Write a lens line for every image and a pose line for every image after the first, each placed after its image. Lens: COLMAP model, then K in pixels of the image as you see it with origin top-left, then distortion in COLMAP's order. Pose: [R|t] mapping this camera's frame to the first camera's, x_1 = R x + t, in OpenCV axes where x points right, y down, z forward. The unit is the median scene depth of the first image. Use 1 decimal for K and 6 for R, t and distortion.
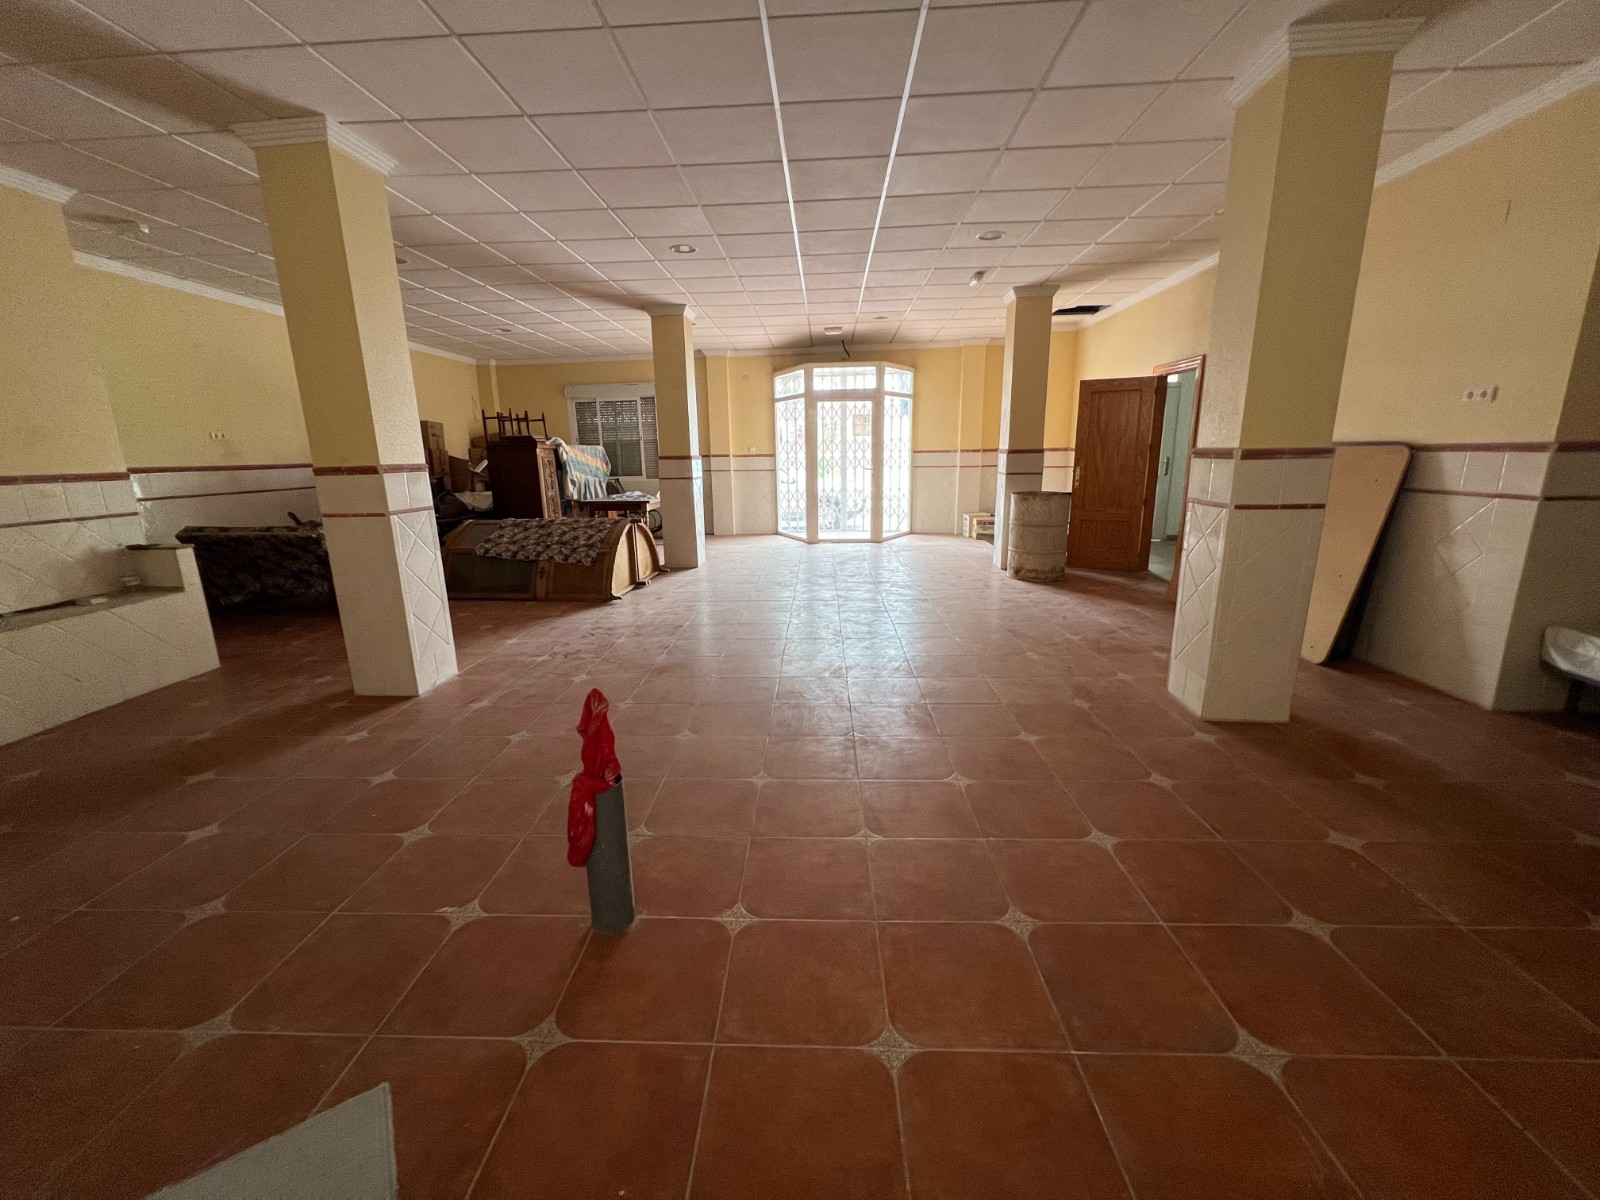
lens RADIAL K [[631.9, 0, 800.0], [0, 631.9, 600.0], [0, 0, 1]] dist [-0.000470, -0.000029]
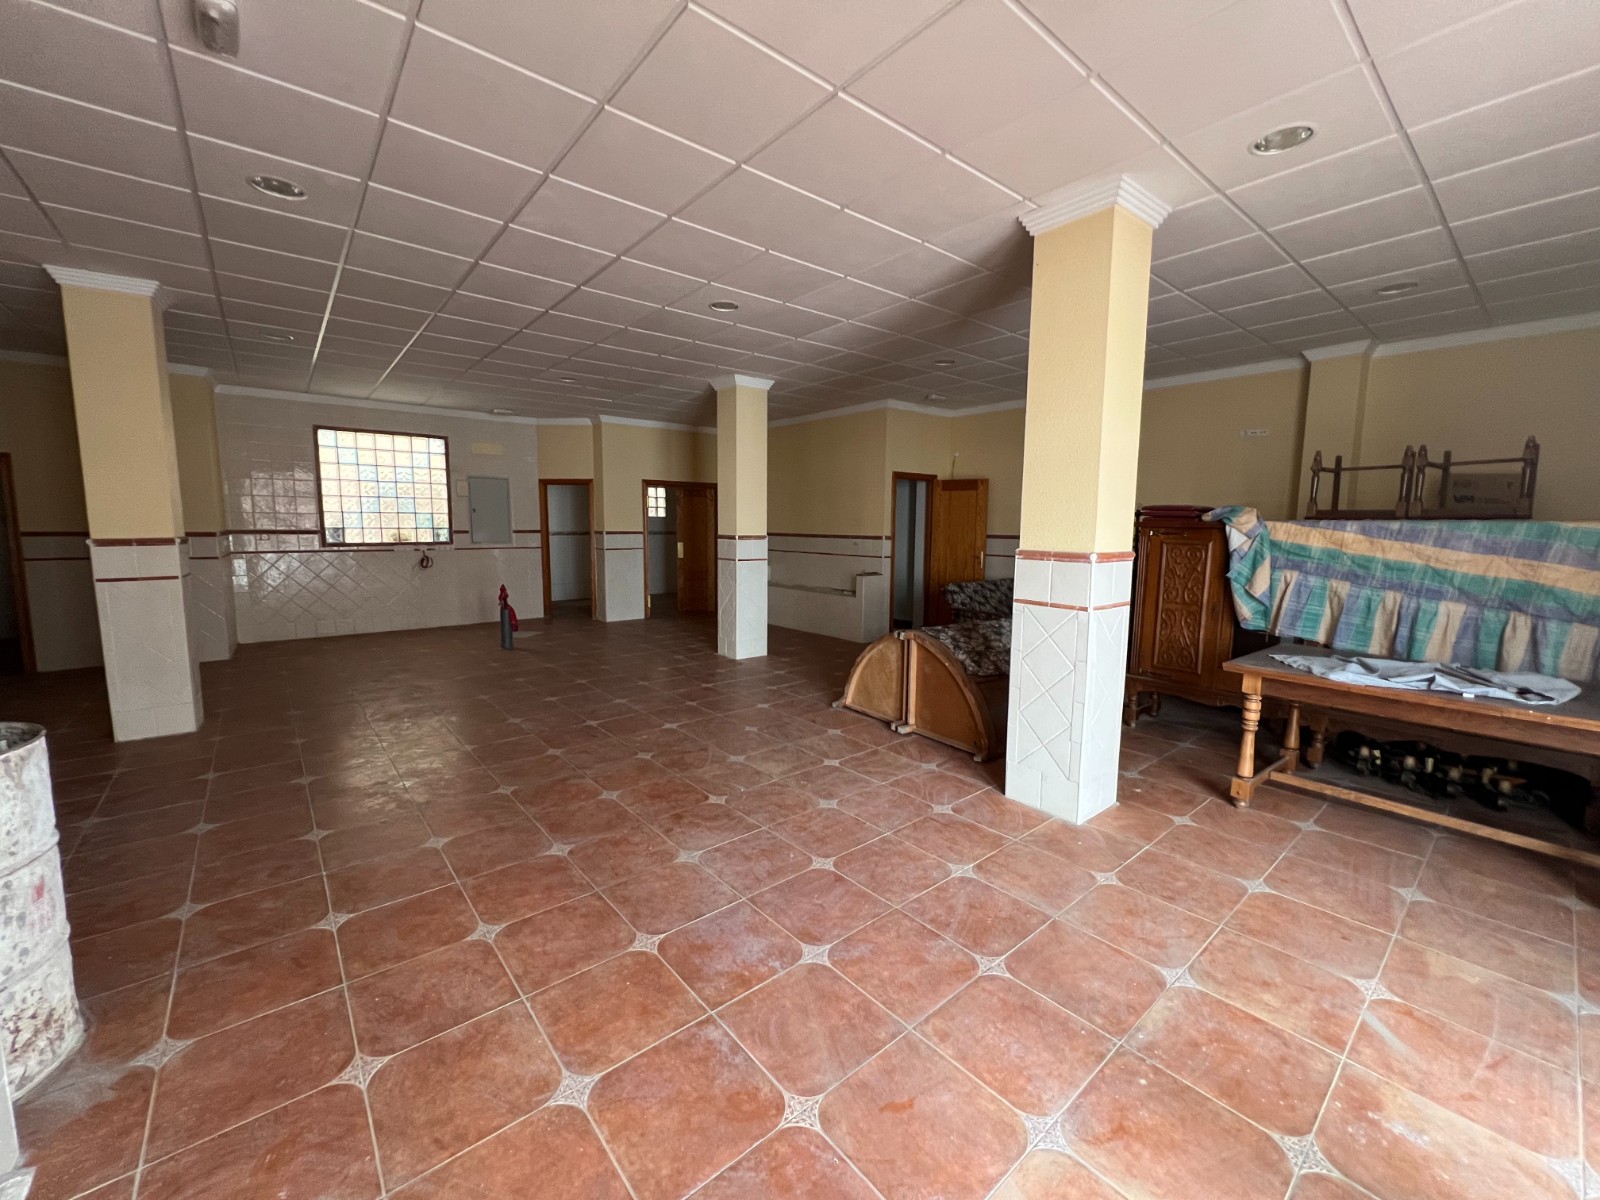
lens RADIAL K [[634.5, 0, 791.5], [0, 634.5, 595.2], [0, 0, 1]] dist [-0.011713, 0.000054]
pose [[-0.745792, 0.089209, -0.660179, 0.457876], [-0.139472, 0.948122, 0.285677, -0.764884], [0.651415, 0.305132, -0.694660, 3.724465]]
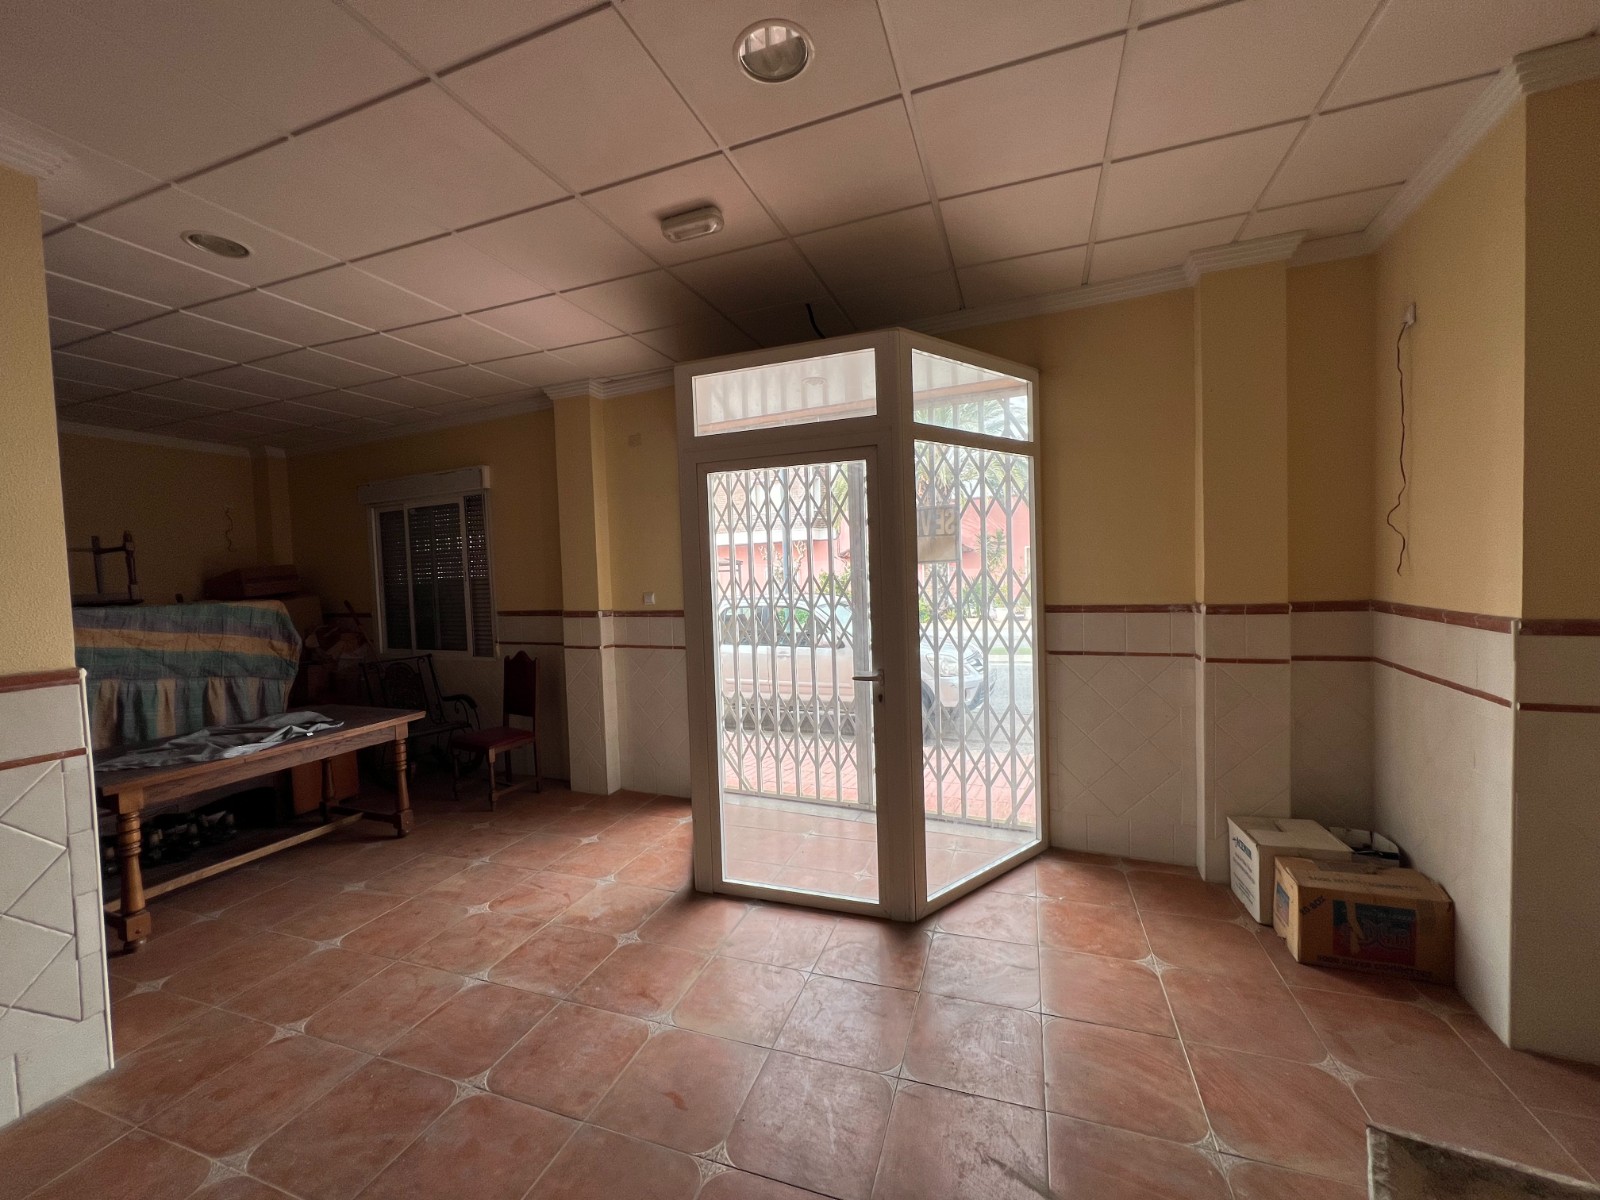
lens RADIAL K [[634.5, 0, 791.5], [0, 634.5, 595.2], [0, 0, 1]] dist [-0.011713, 0.000054]
pose [[0.954165, -0.004049, -0.299254, 0.154859], [-0.050210, 0.983570, -0.173402, -0.179995], [0.295040, 0.180480, 0.938285, 0.657331]]
